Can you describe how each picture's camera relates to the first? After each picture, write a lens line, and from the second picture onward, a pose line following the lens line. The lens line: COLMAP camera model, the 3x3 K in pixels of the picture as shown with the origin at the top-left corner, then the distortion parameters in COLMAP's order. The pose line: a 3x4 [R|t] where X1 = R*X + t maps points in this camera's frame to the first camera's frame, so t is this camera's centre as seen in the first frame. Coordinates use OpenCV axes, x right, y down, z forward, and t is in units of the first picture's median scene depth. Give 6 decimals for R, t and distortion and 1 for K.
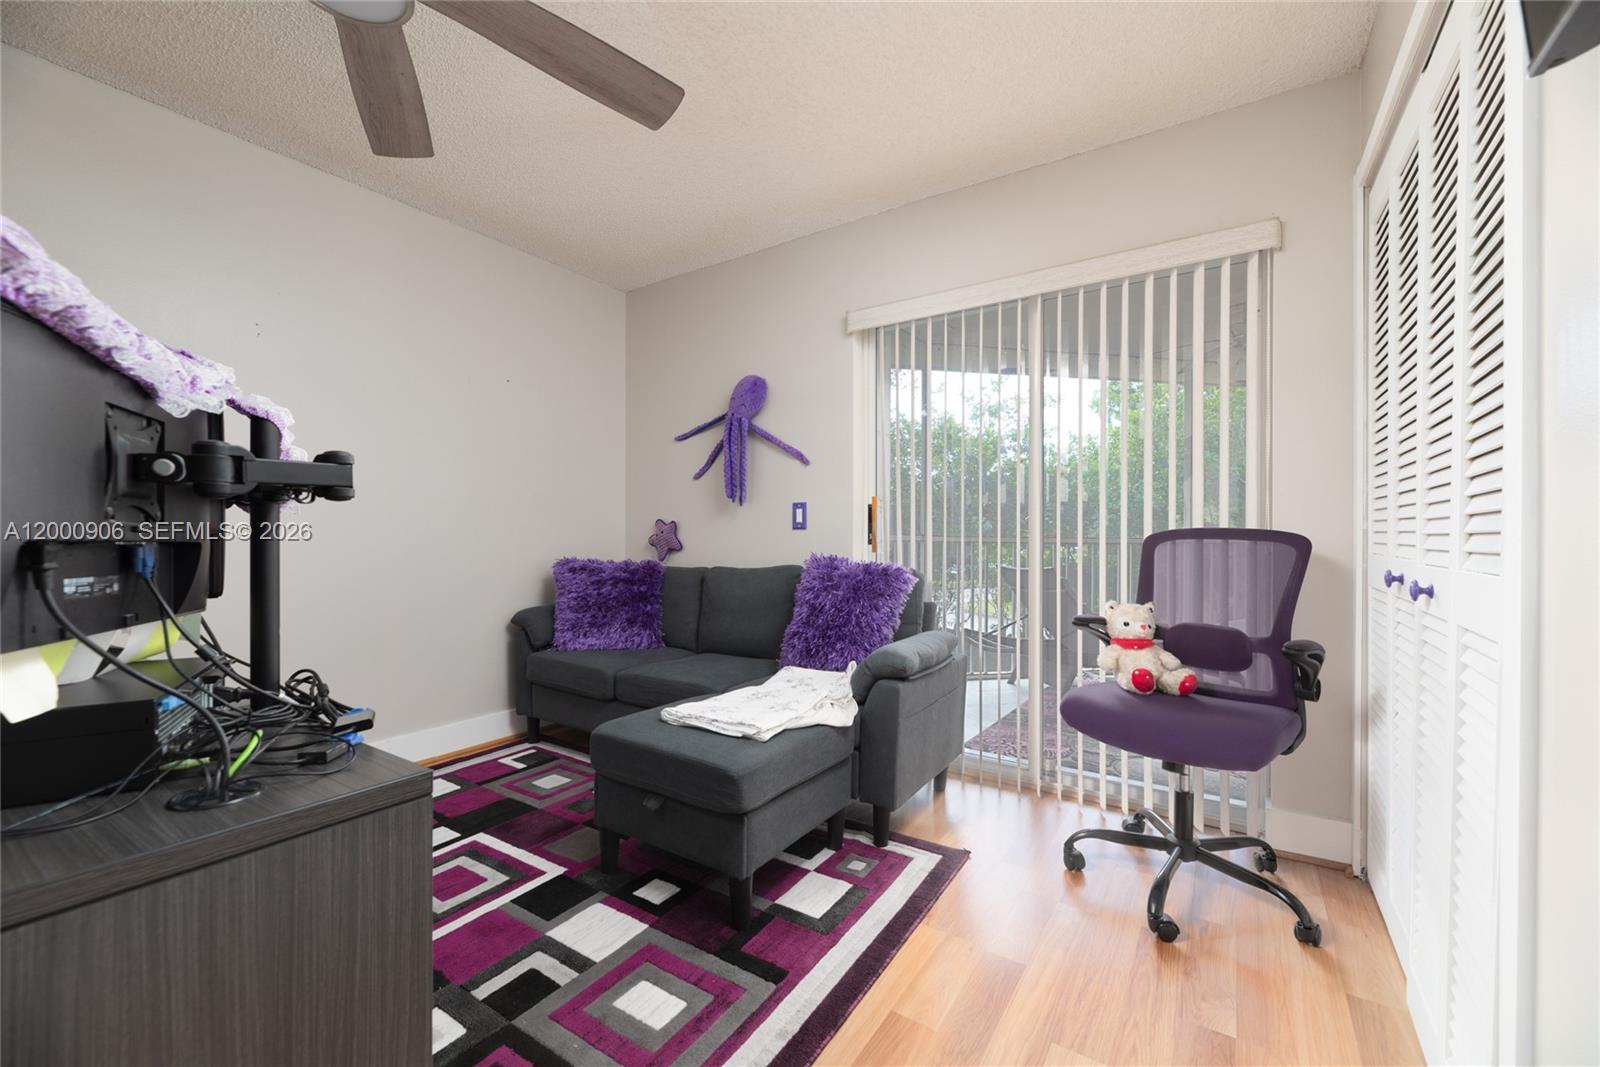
lens RADIAL K [[644.9, 0, 804.9], [0, 644.9, 536.7], [0, 0, 1]] dist [-0.002102, 0.000279]
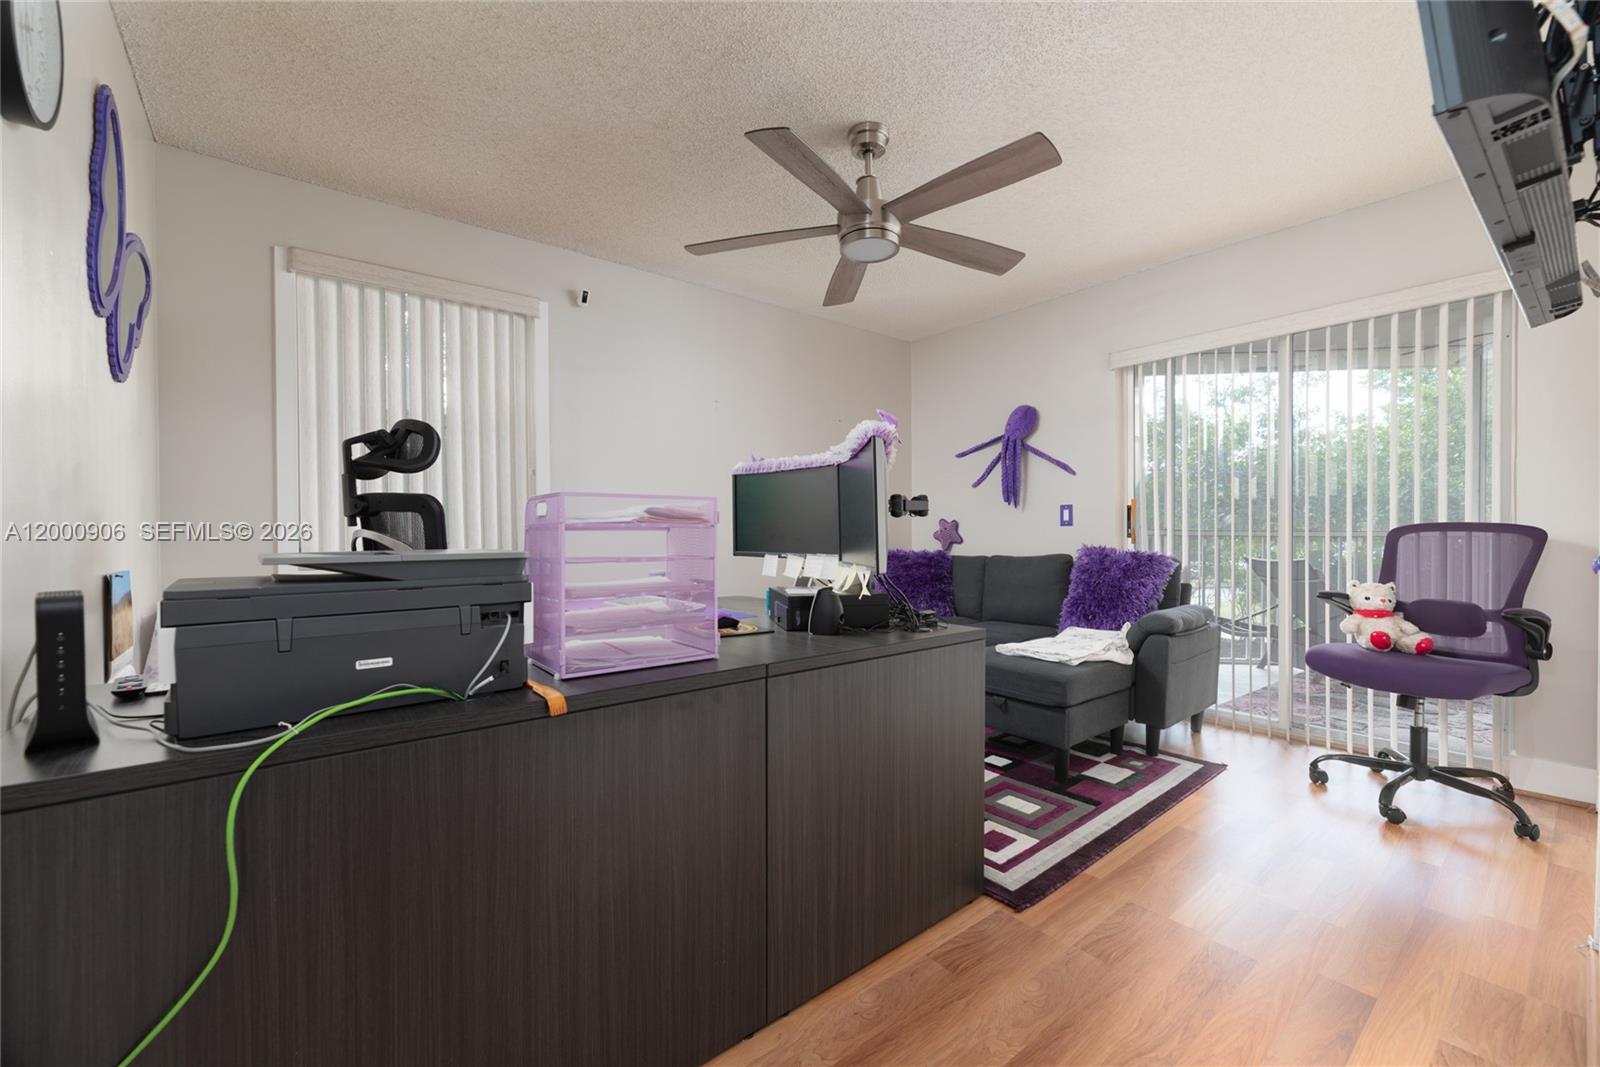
lens RADIAL K [[644.9, 0, 804.9], [0, 644.9, 536.7], [0, 0, 1]] dist [-0.002102, 0.000279]
pose [[0.954301, -0.003619, -0.298826, -0.177856], [0.005589, 0.999968, 0.005740, -0.000223], [0.298796, -0.007148, 0.954290, -0.533264]]
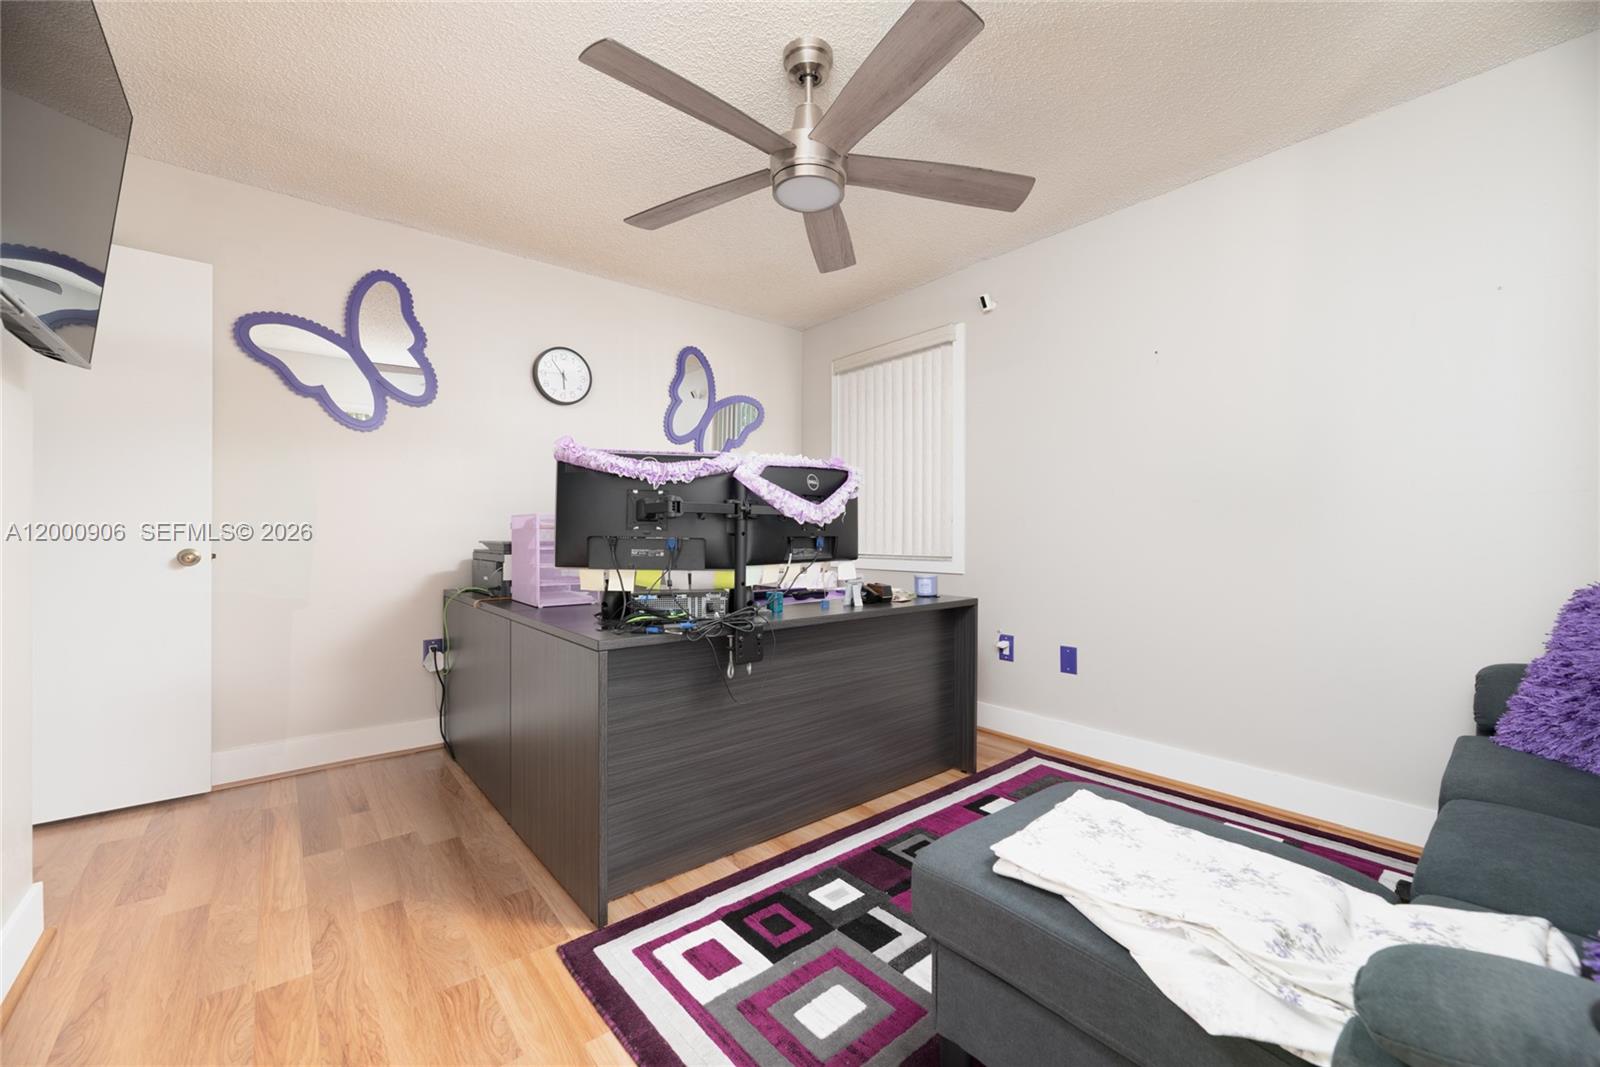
lens RADIAL K [[644.9, 0, 804.9], [0, 644.9, 536.7], [0, 0, 1]] dist [-0.002102, 0.000279]
pose [[-0.284053, 0.000627, -0.958808, 0.474045], [-0.015905, 0.999859, 0.005365, -0.002880], [0.958677, 0.016774, -0.284003, 0.813579]]
